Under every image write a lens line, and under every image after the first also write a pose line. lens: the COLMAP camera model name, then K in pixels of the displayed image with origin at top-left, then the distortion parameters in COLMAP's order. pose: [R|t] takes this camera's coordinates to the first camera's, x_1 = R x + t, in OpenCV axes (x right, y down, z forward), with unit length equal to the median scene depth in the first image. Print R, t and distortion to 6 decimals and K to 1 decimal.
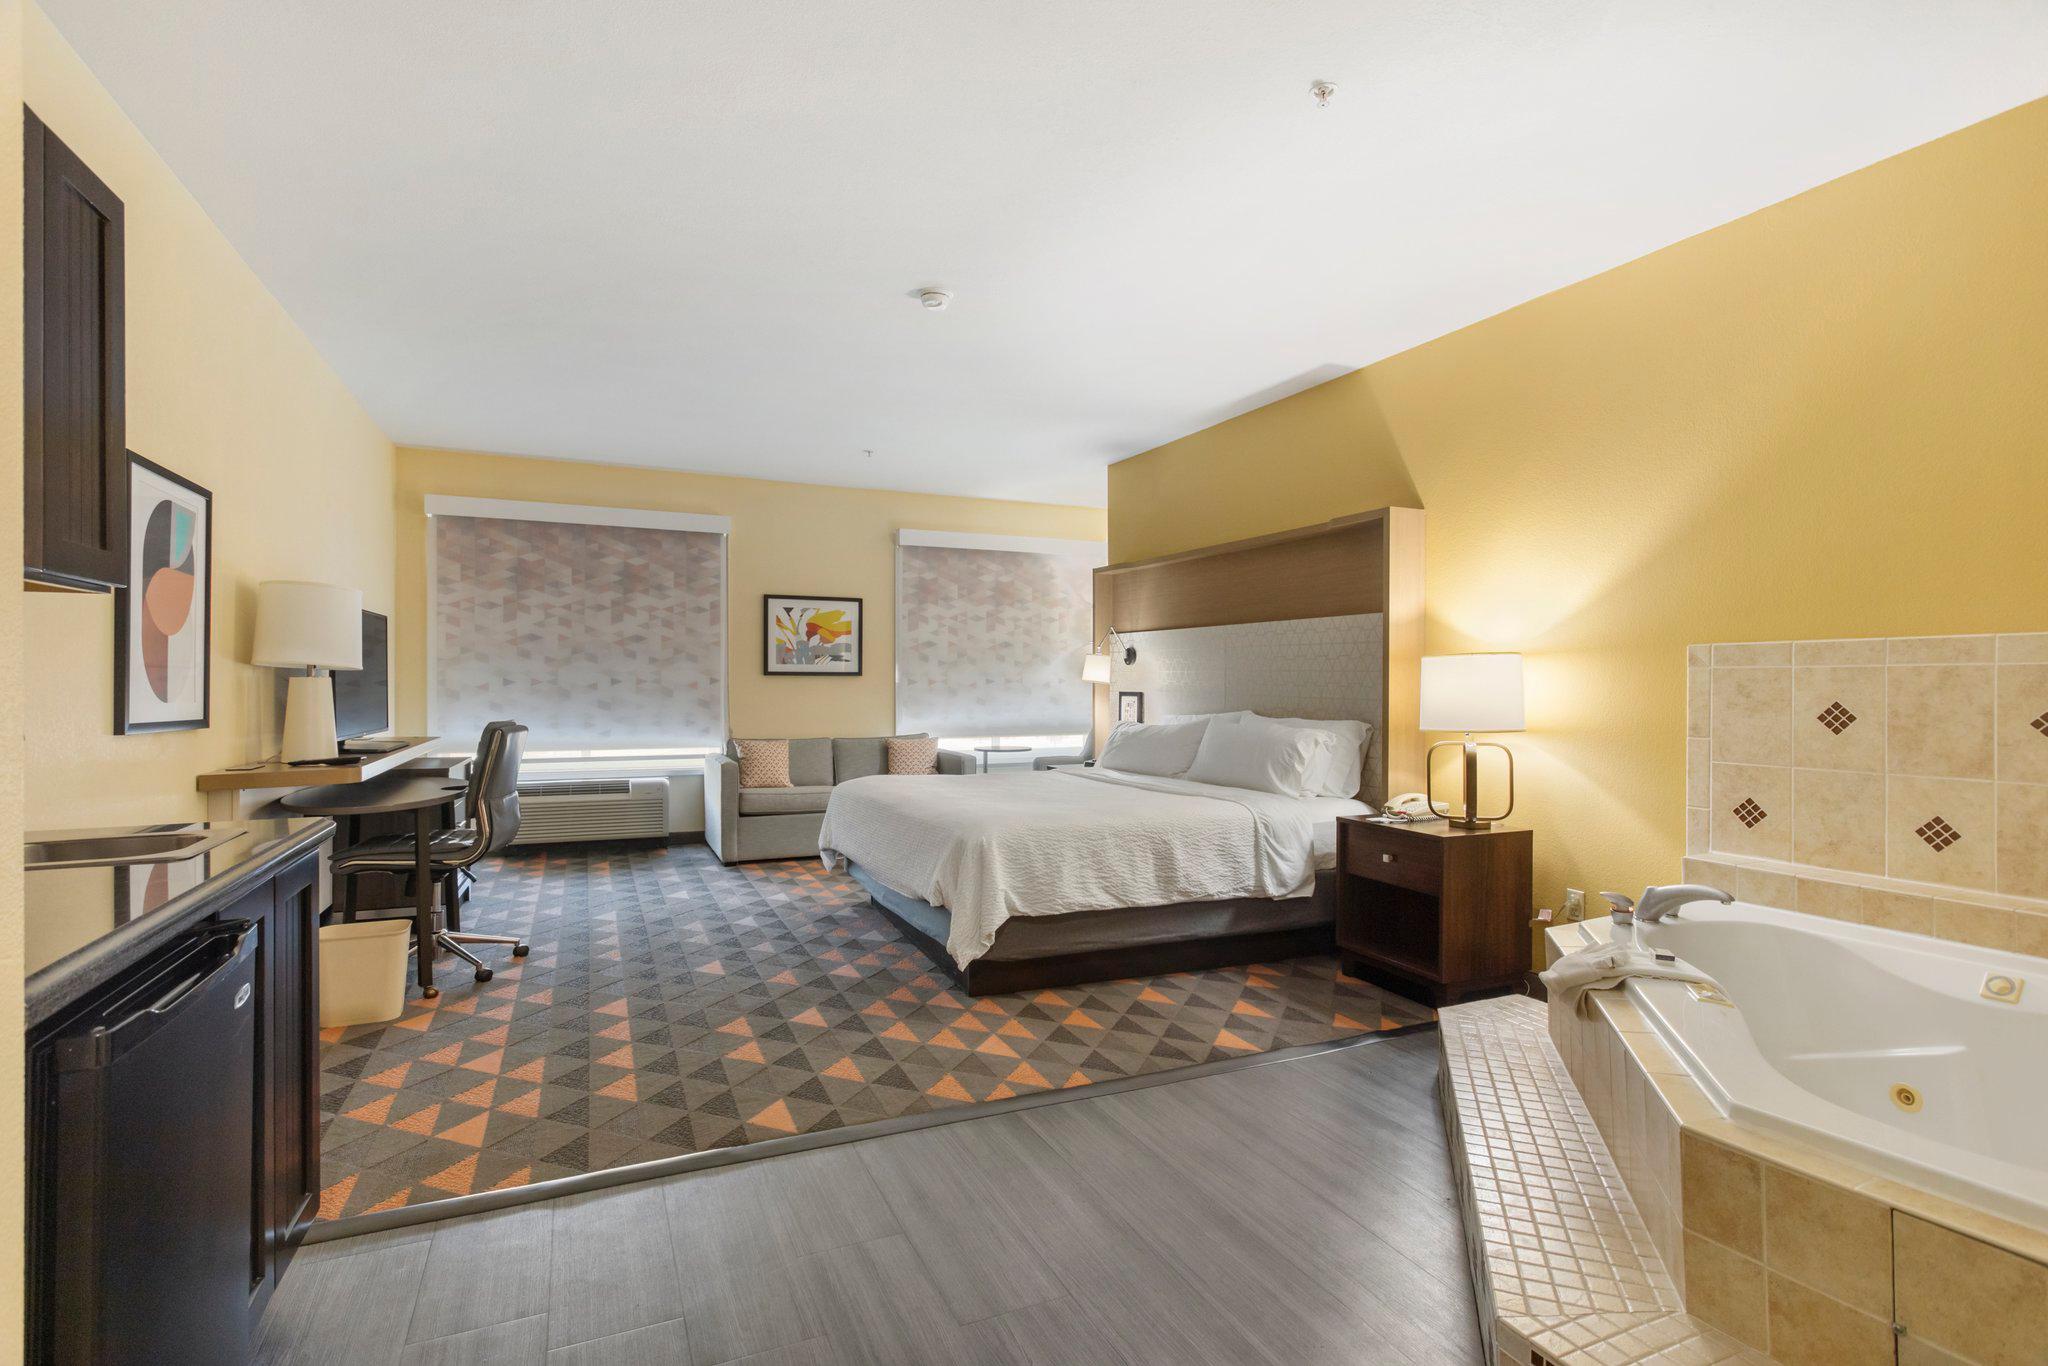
lens RADIAL K [[970.9, 0, 1003.9], [0, 970.9, 694.0], [0, 0, 1]] dist [-0.001266, -0.000030]
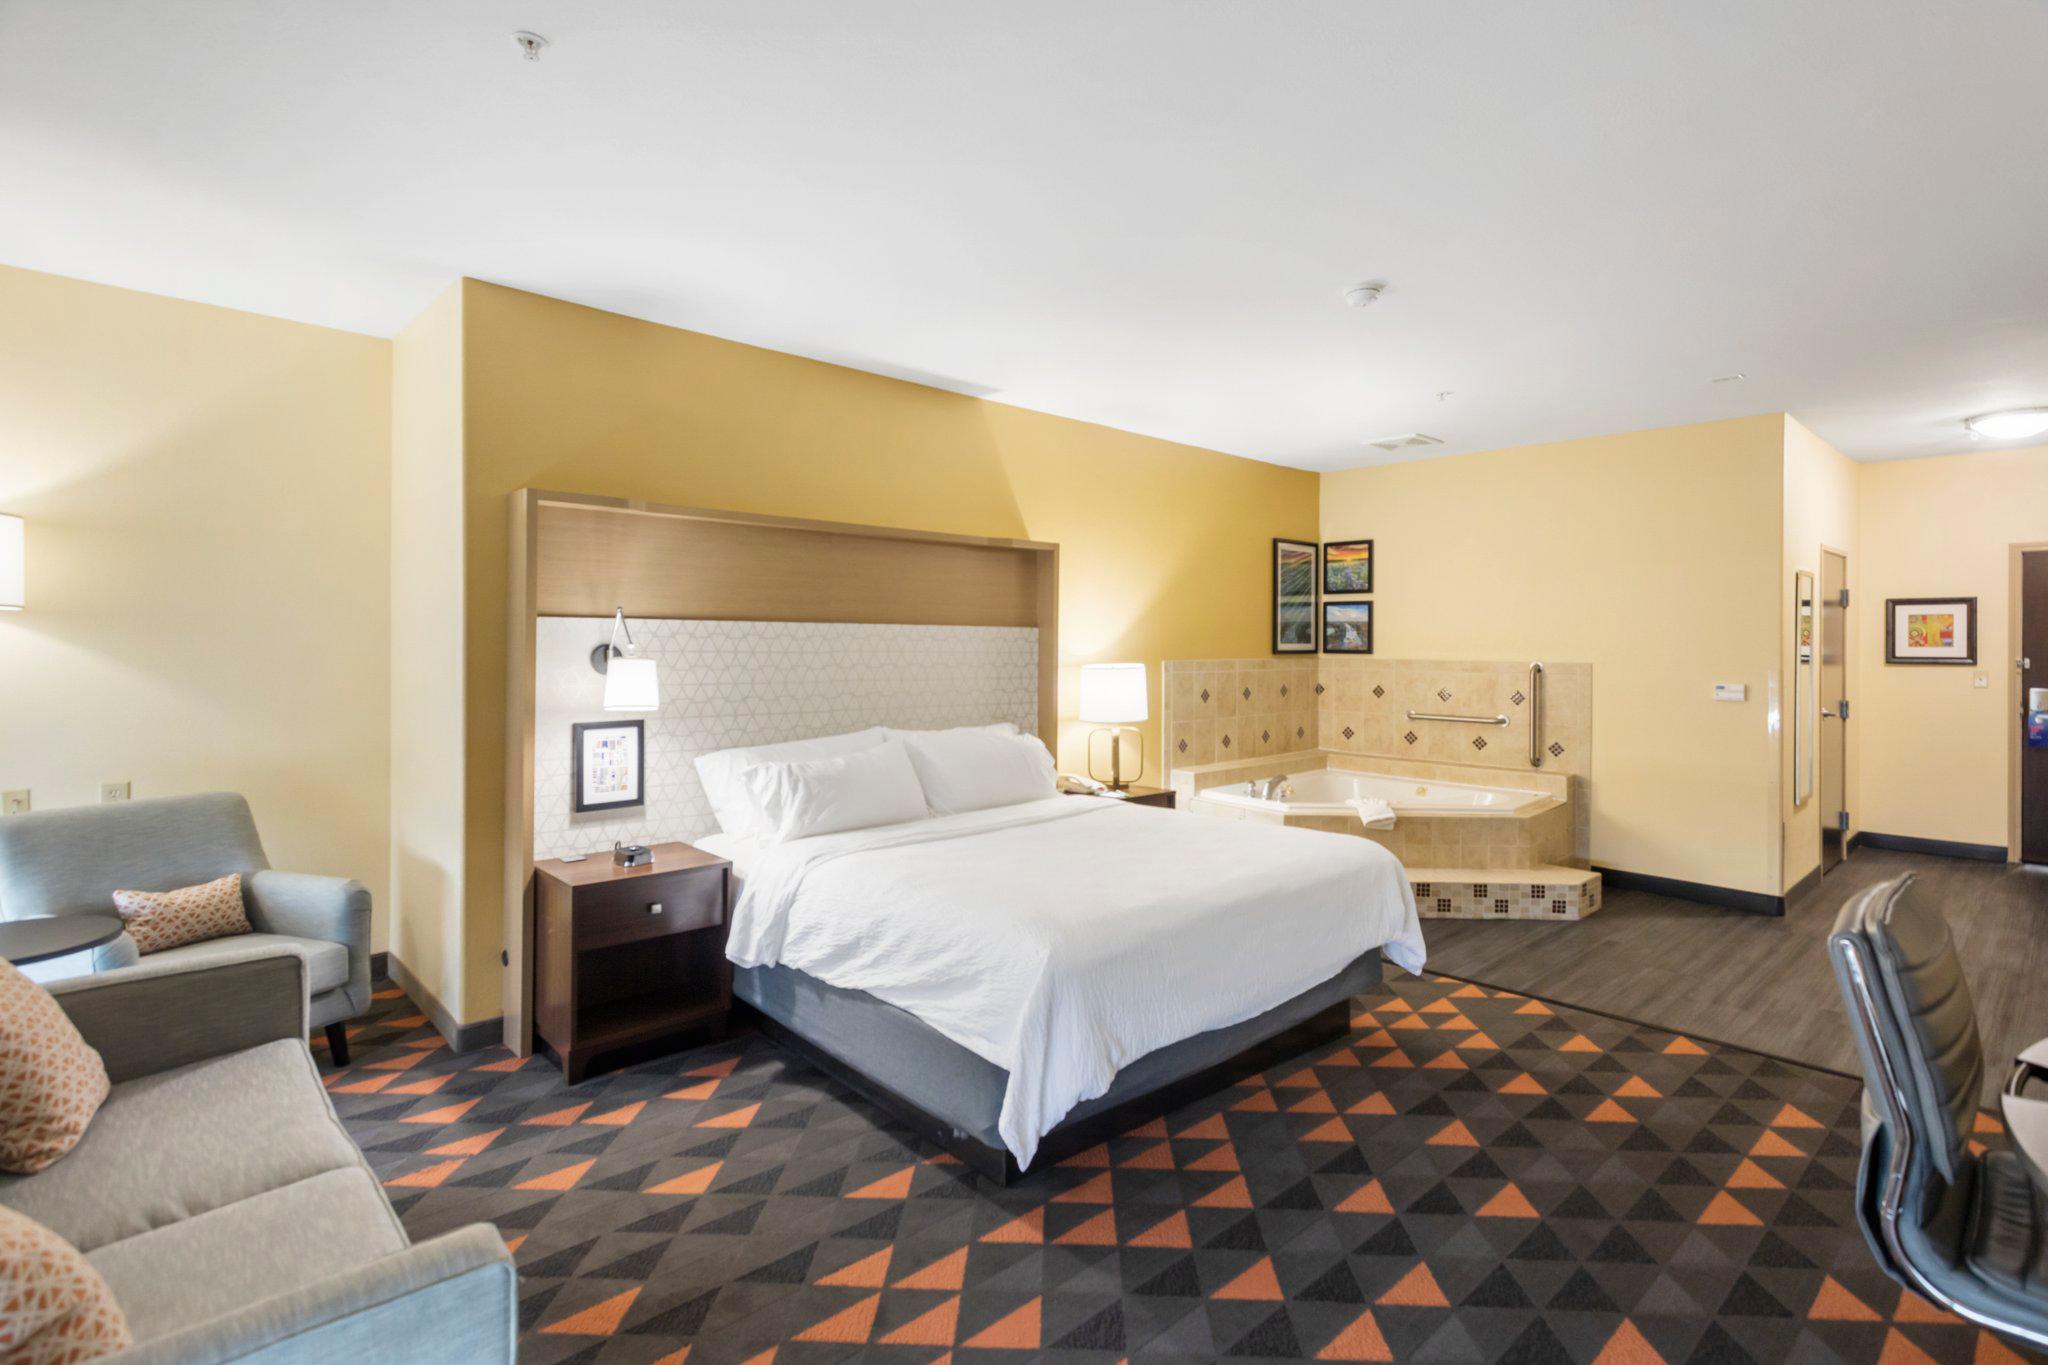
lens RADIAL K [[994.9, 0, 1021.3], [0, 994.9, 639.9], [0, 0, 1]] dist [0.002177, 0.000597]
pose [[-0.324645, -0.002816, 0.945832, -0.916122], [0.005695, 0.999972, 0.004932, -0.092128], [-0.945819, 0.006988, -0.324620, 1.719979]]
